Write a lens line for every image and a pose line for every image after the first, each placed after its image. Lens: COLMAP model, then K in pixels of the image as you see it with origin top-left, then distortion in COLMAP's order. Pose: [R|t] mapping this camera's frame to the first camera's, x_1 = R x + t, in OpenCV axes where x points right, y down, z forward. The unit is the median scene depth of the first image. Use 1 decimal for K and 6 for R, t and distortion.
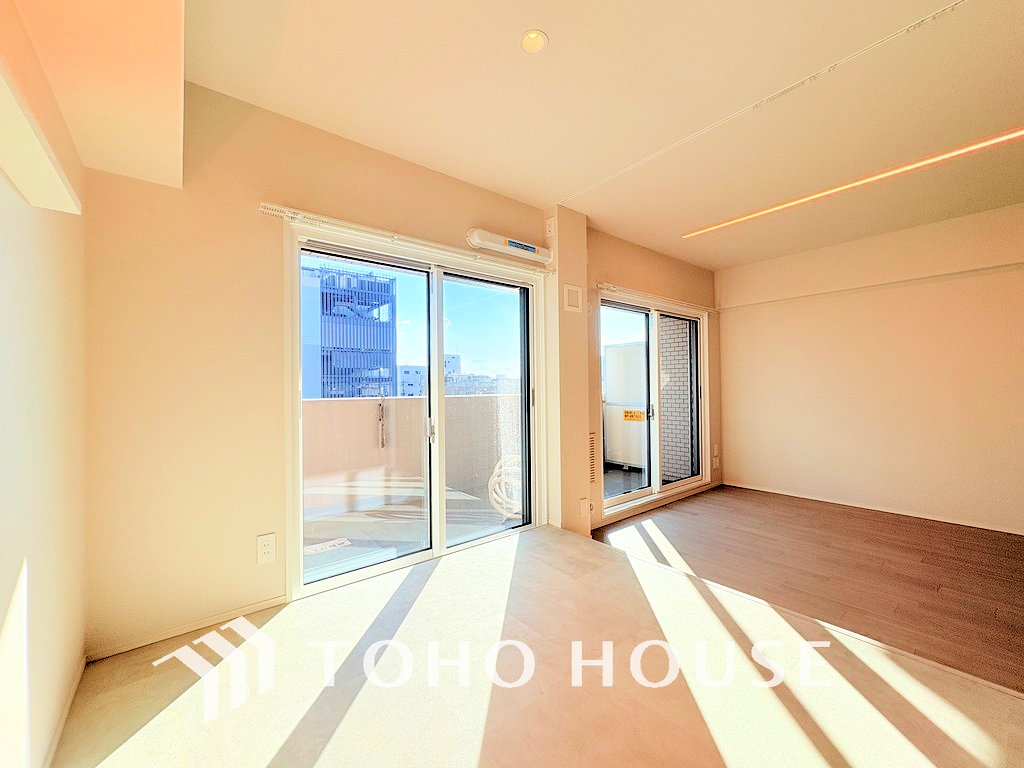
lens RADIAL K [[408.1, 0, 512.0], [0, 408.1, 384.0], [0, 0, 1]] dist [-0.011697, 0.000099]
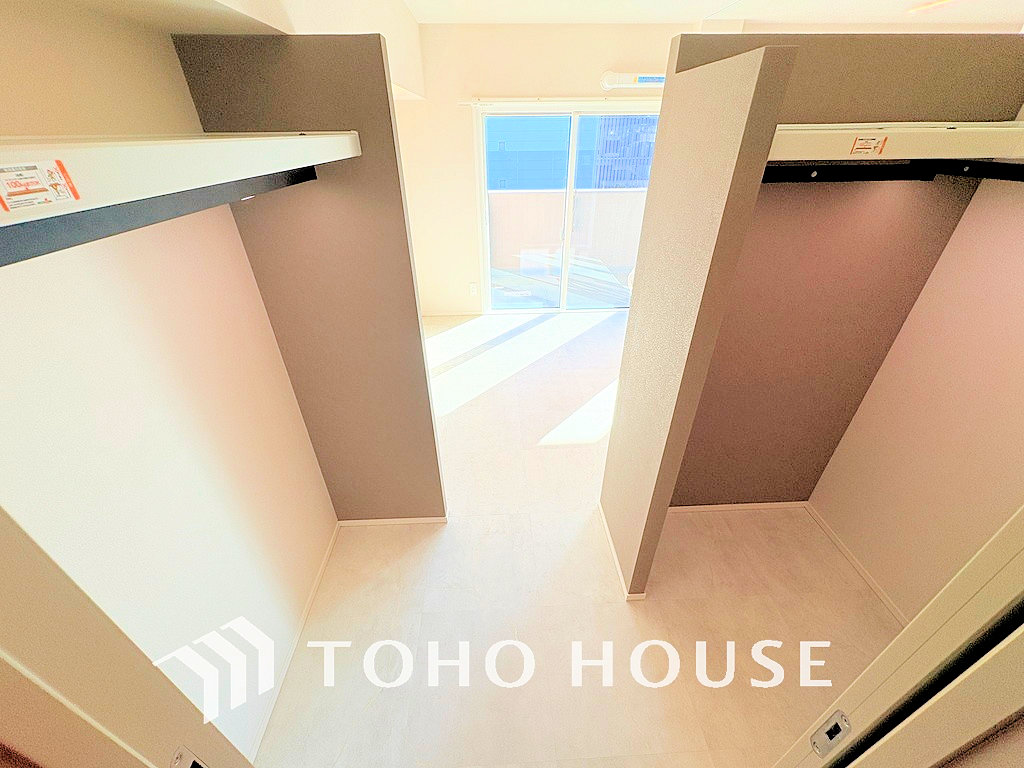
lens RADIAL K [[408.1, 0, 512.0], [0, 408.1, 384.0], [0, 0, 1]] dist [-0.011697, 0.000099]
pose [[0.805617, 0.319781, -0.498719, 0.566934], [0.003722, 0.839062, 0.544023, -0.246283], [0.592425, -0.440131, 0.674772, -0.398265]]
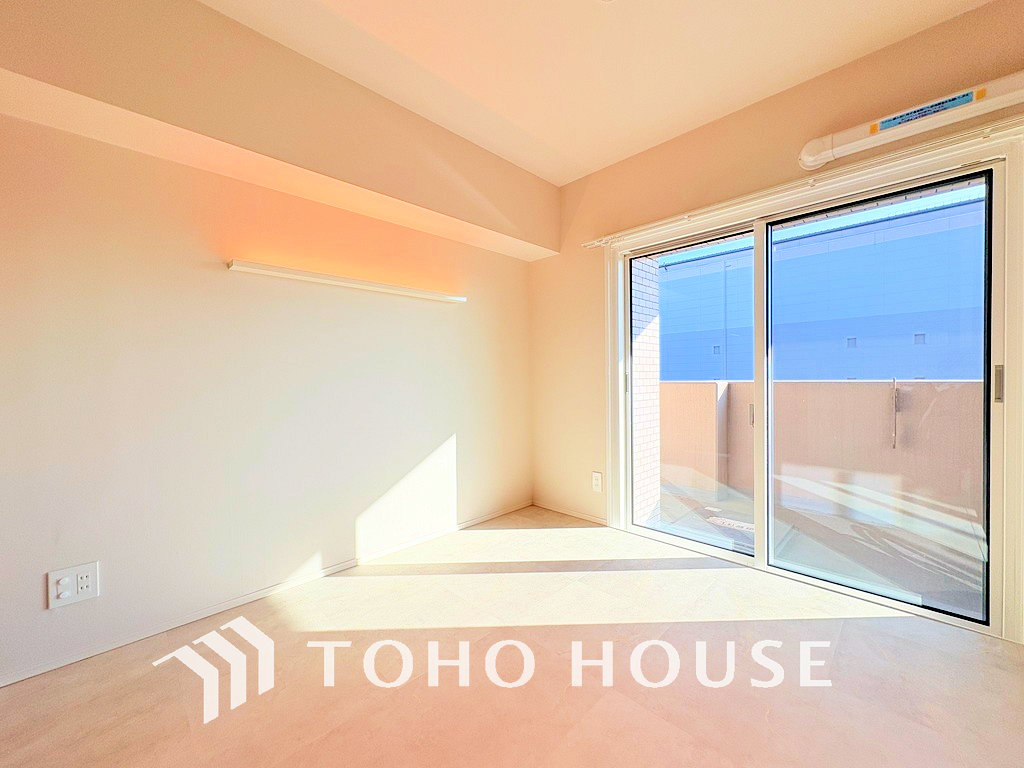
lens RADIAL K [[408.1, 0, 512.0], [0, 408.1, 384.0], [0, 0, 1]] dist [-0.011697, 0.000099]
pose [[0.091093, 0.024235, -0.995547, 0.544685], [0.019140, 0.999477, 0.026082, 0.010053], [0.995658, -0.021431, 0.090582, 0.390704]]
